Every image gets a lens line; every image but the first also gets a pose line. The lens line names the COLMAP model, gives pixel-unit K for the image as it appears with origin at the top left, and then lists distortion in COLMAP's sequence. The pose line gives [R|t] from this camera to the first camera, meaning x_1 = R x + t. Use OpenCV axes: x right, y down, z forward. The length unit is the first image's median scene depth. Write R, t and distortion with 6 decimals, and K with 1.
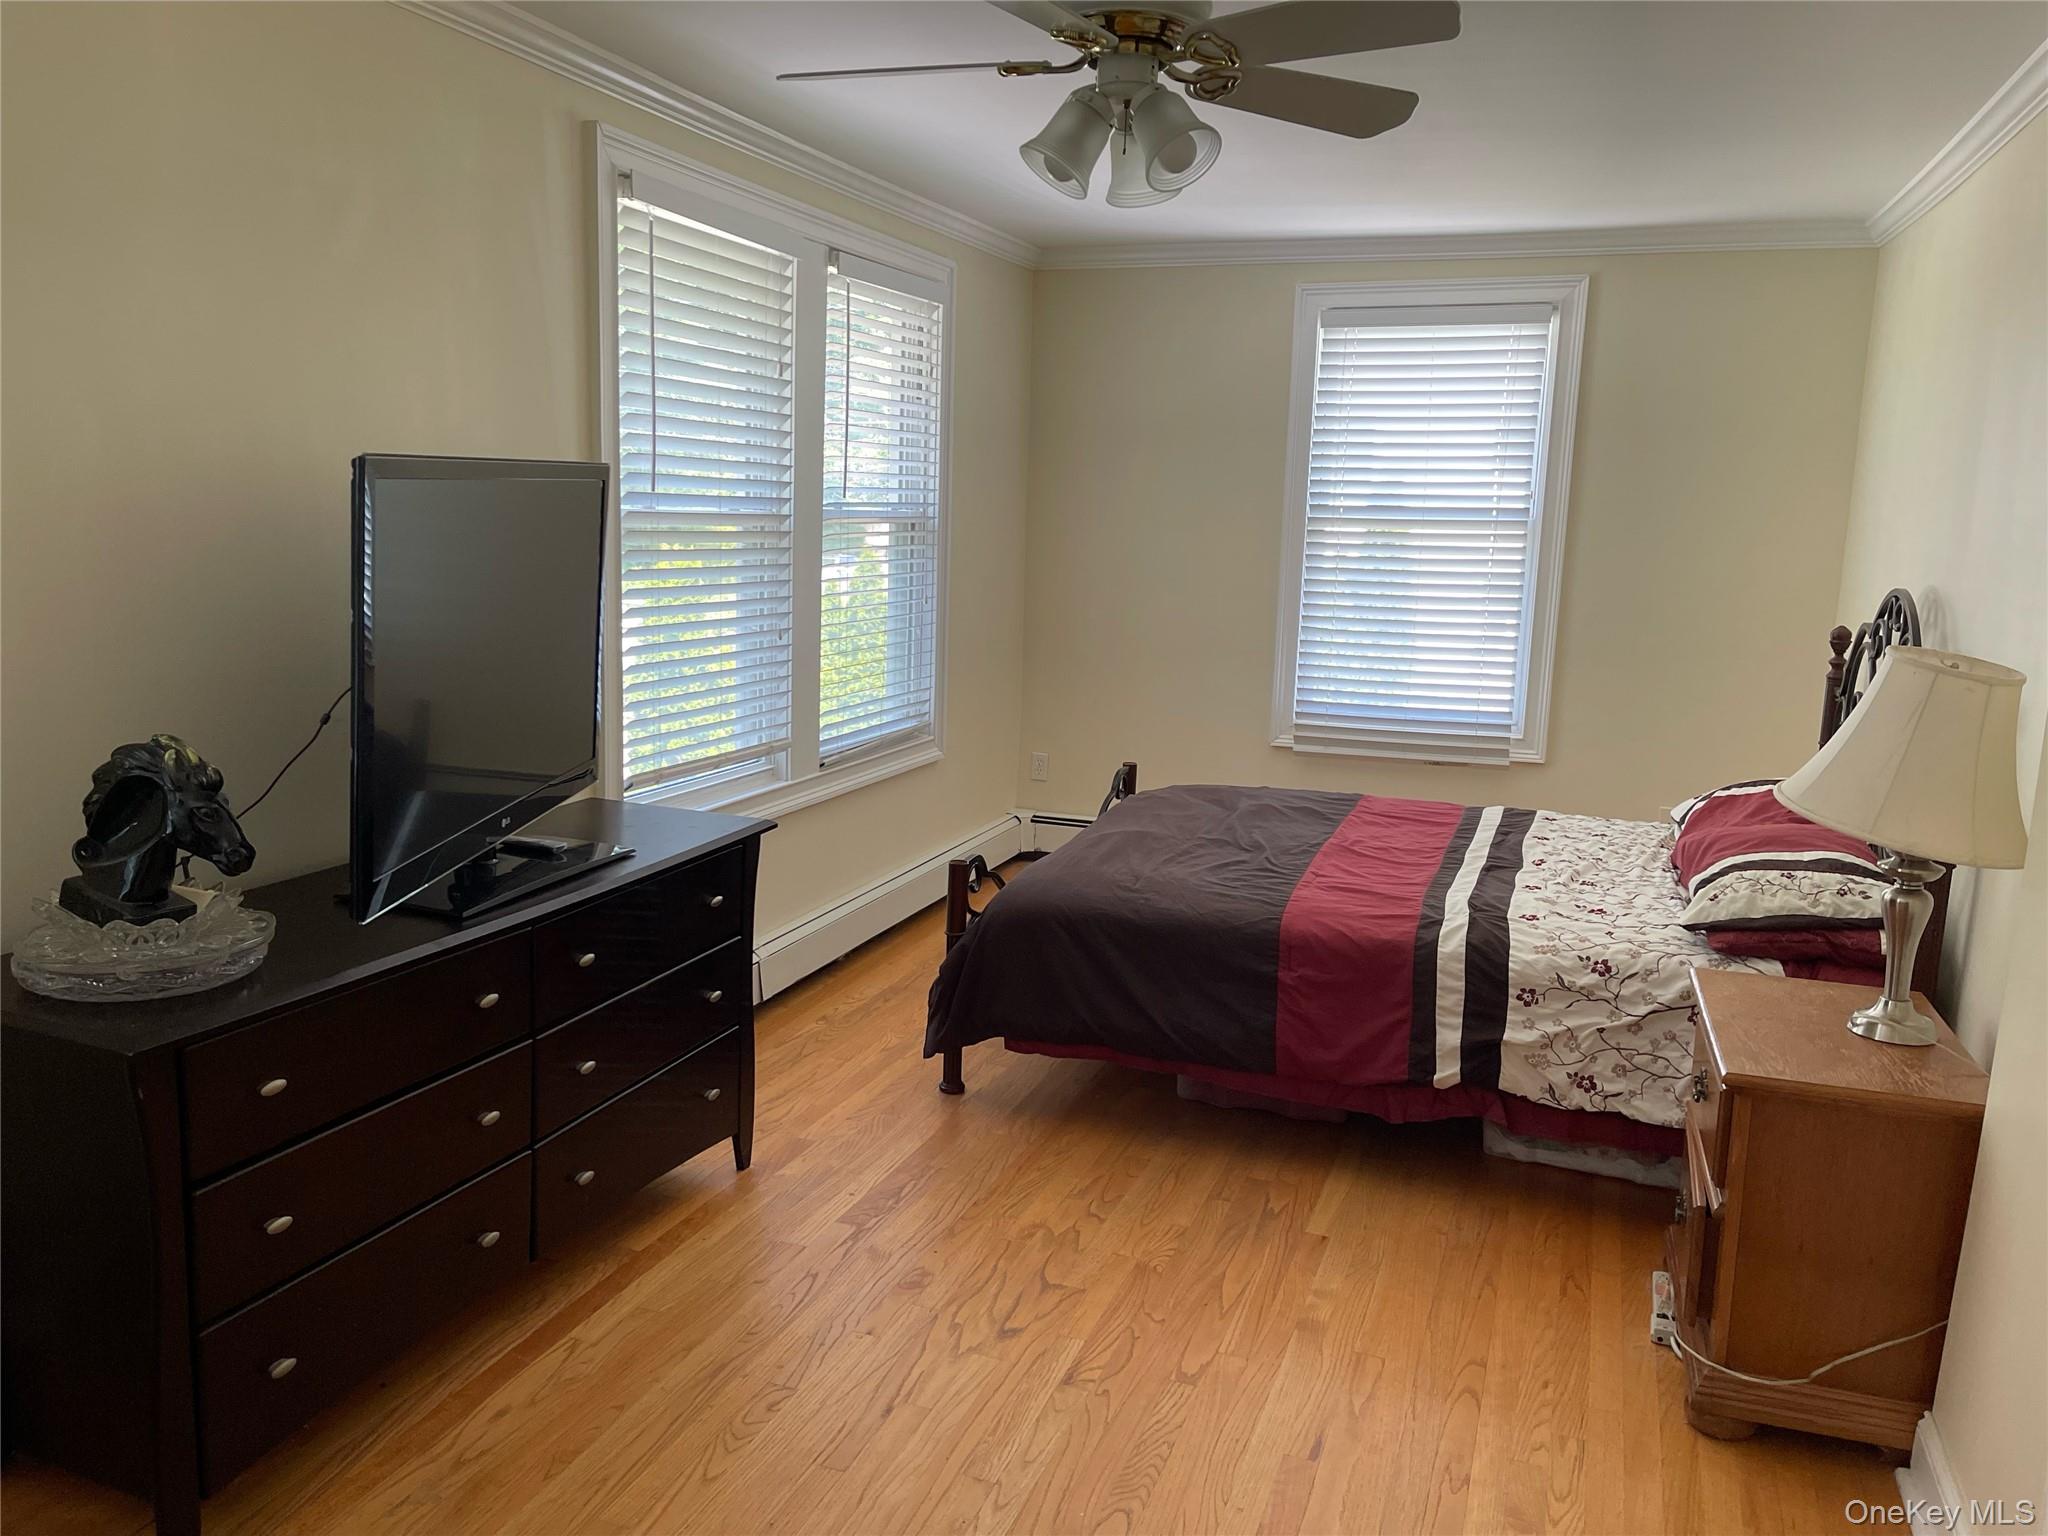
lens RADIAL K [[1544.8, 0, 1040.4], [0, 1544.8, 761.7], [0, 0, 1]] dist [0.031811, -0.043703]
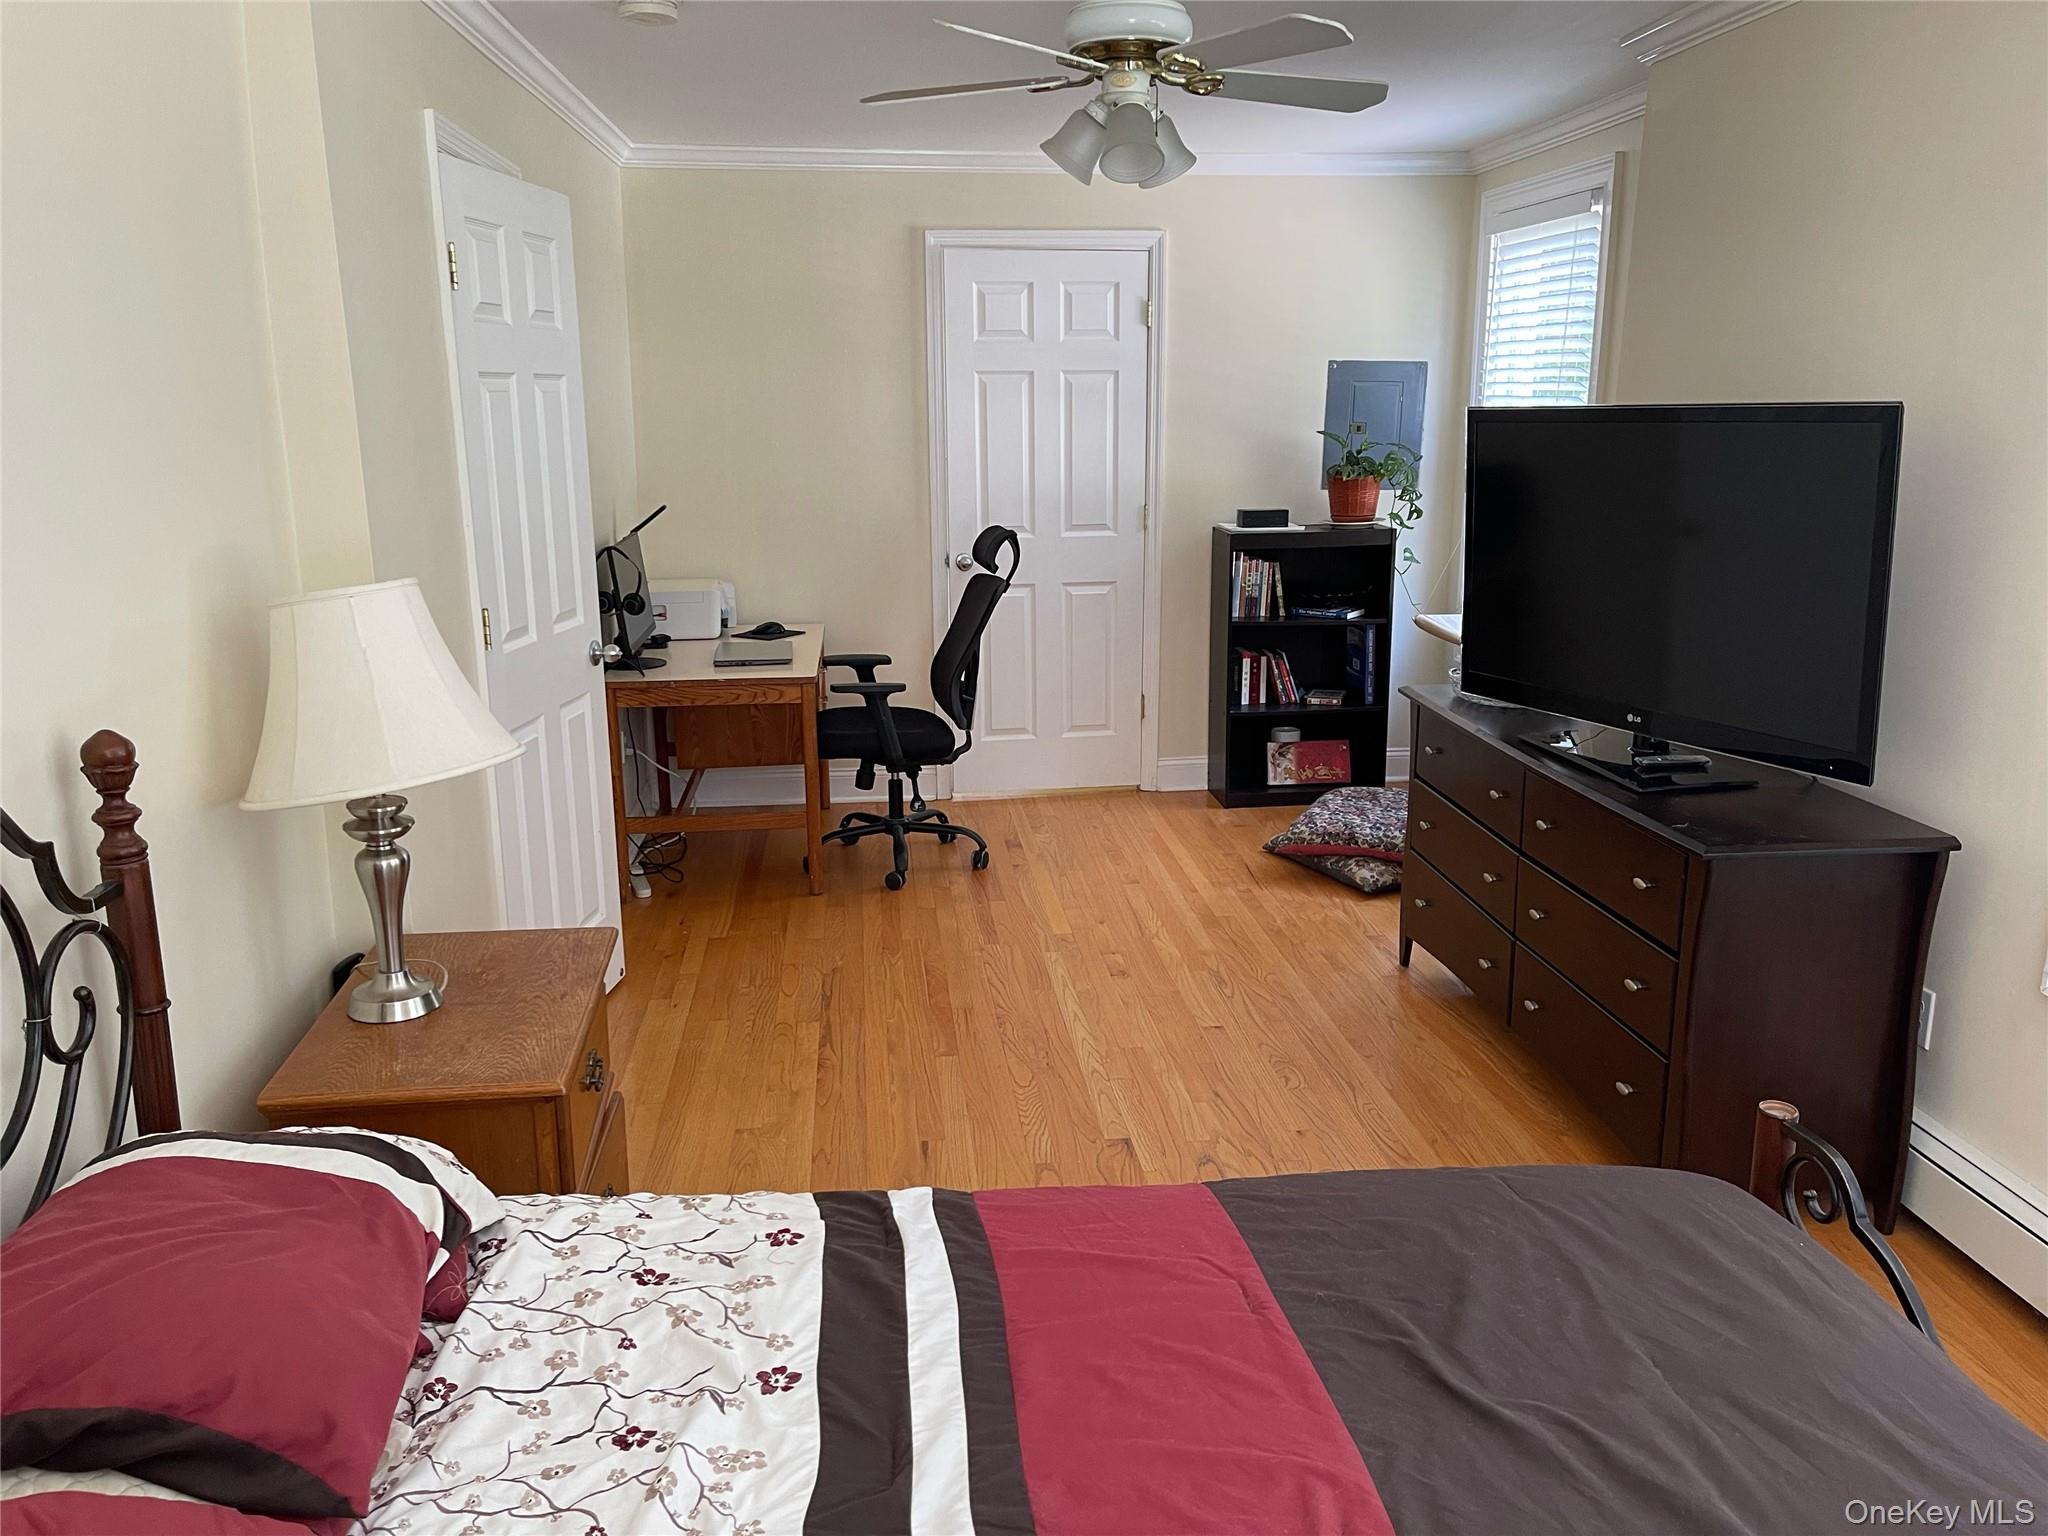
lens RADIAL K [[1544.8, 0, 1021.0], [0, 1544.8, 763.2], [0, 0, 1]] dist [0.031811, -0.043703]
pose [[-0.897620, 0.071456, -0.434939, 0.488784], [-0.101973, 0.926335, 0.362637, -0.259627], [0.428812, 0.369862, -0.824210, 1.494794]]
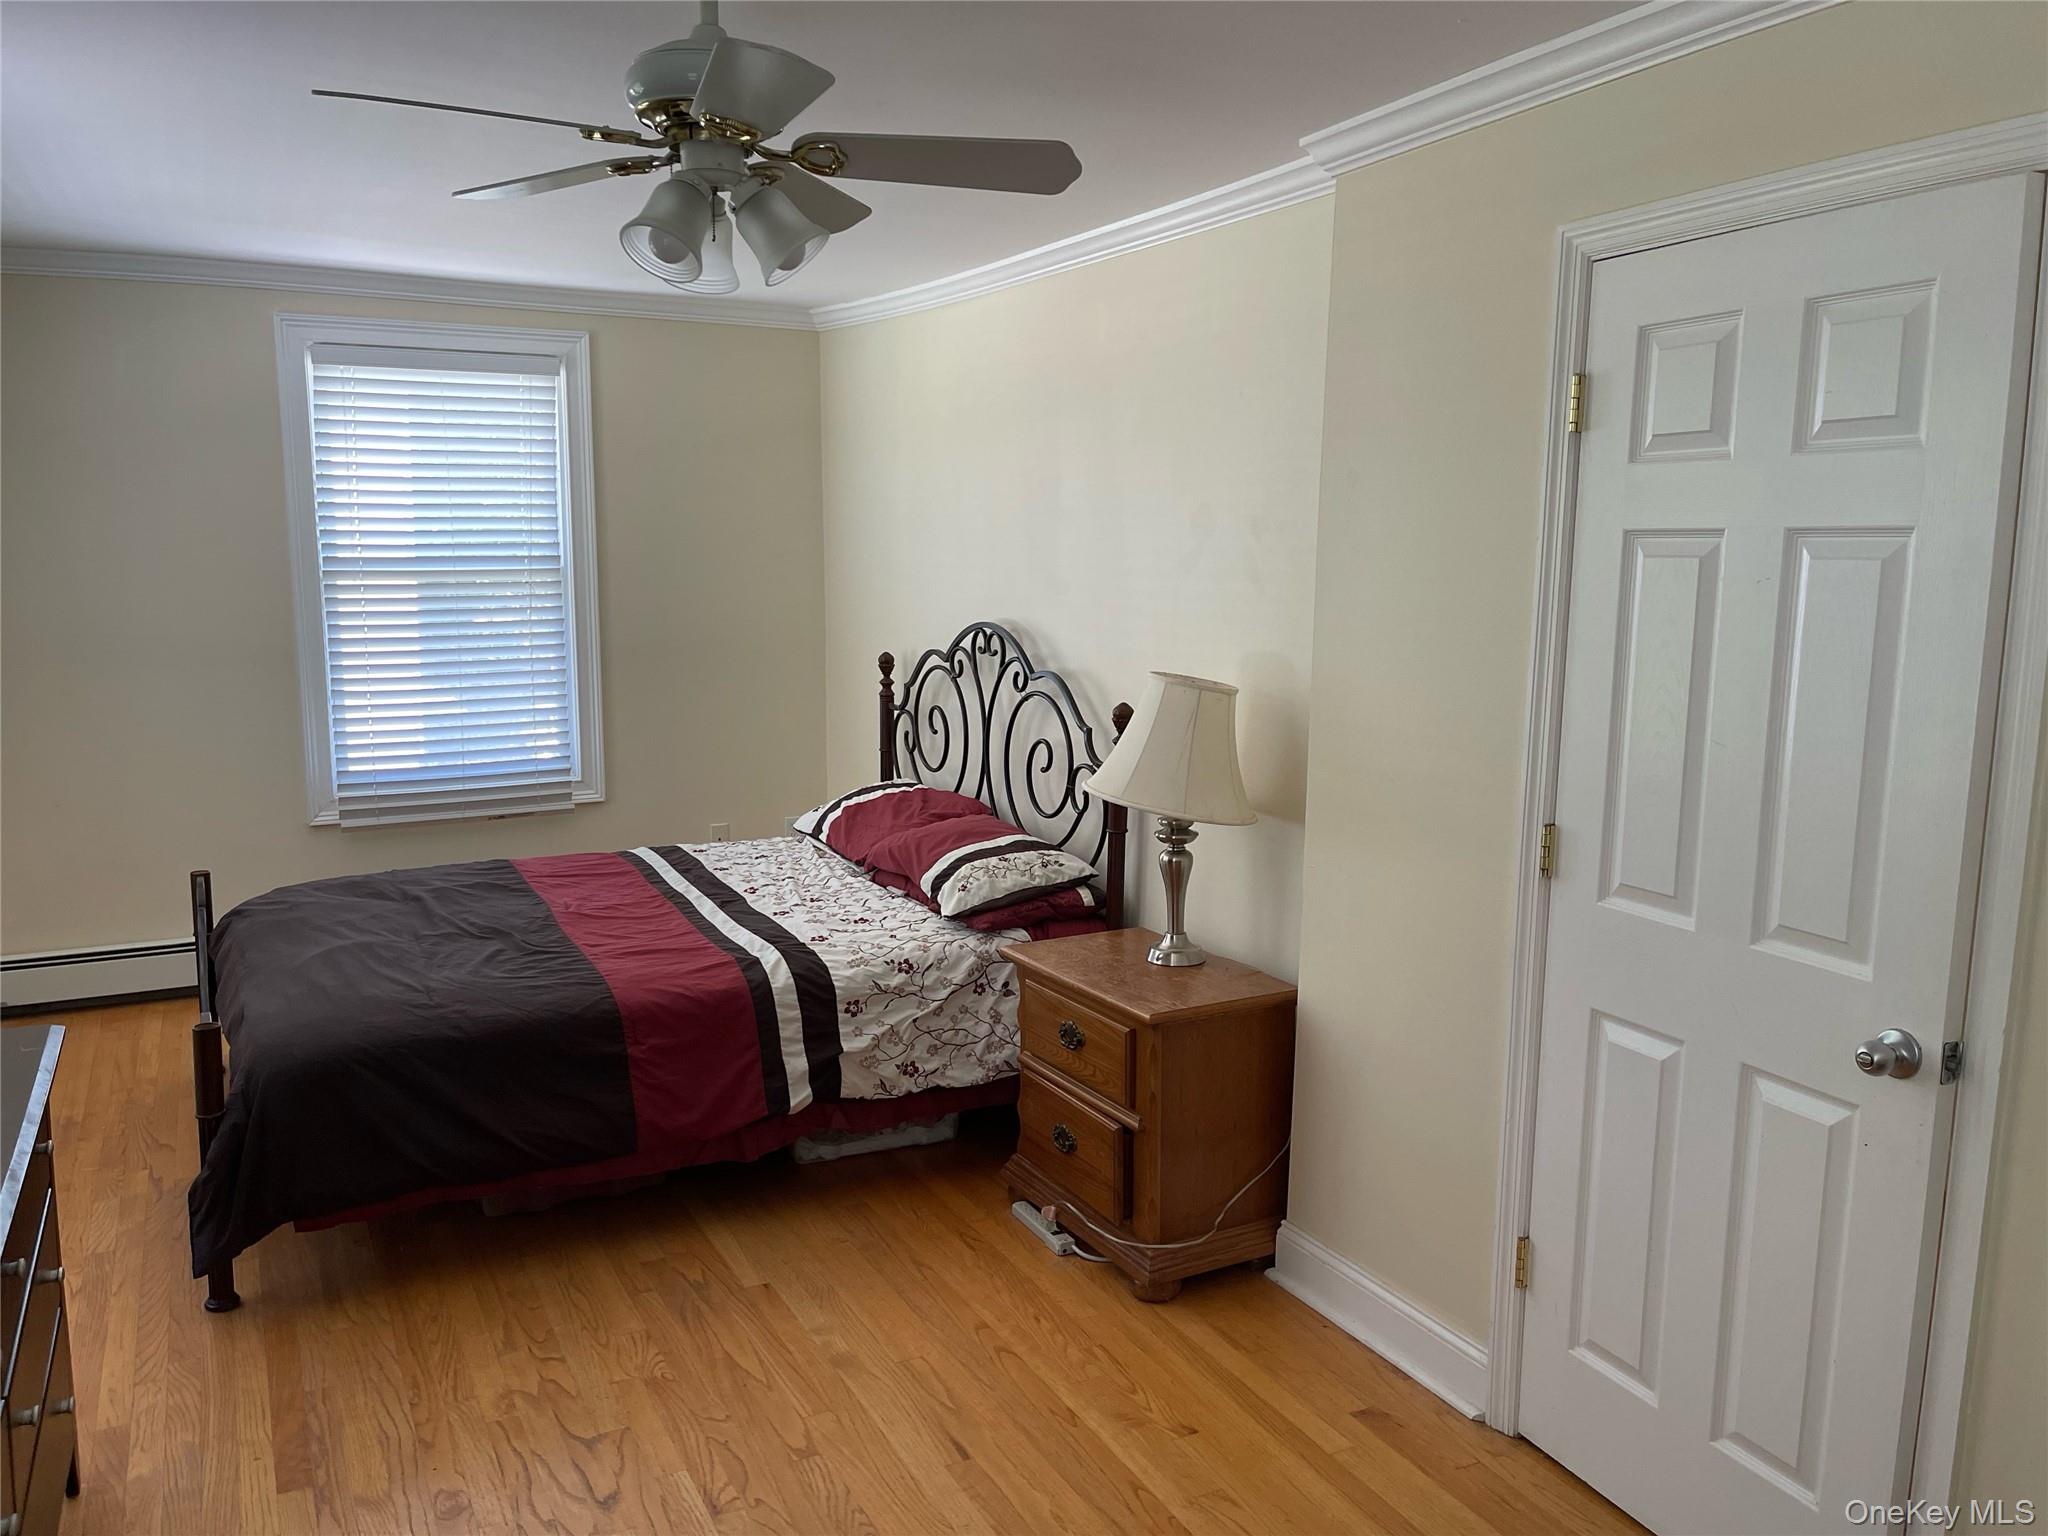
lens RADIAL K [[1544.8, 0, 1033.6], [0, 1544.8, 765.2], [0, 0, 1]] dist [0.031811, -0.043703]
pose [[0.672208, -0.130462, 0.728777, -0.386637], [0.136765, 0.989292, 0.050950, -0.059527], [-0.727620, 0.065422, 0.682853, 0.141673]]
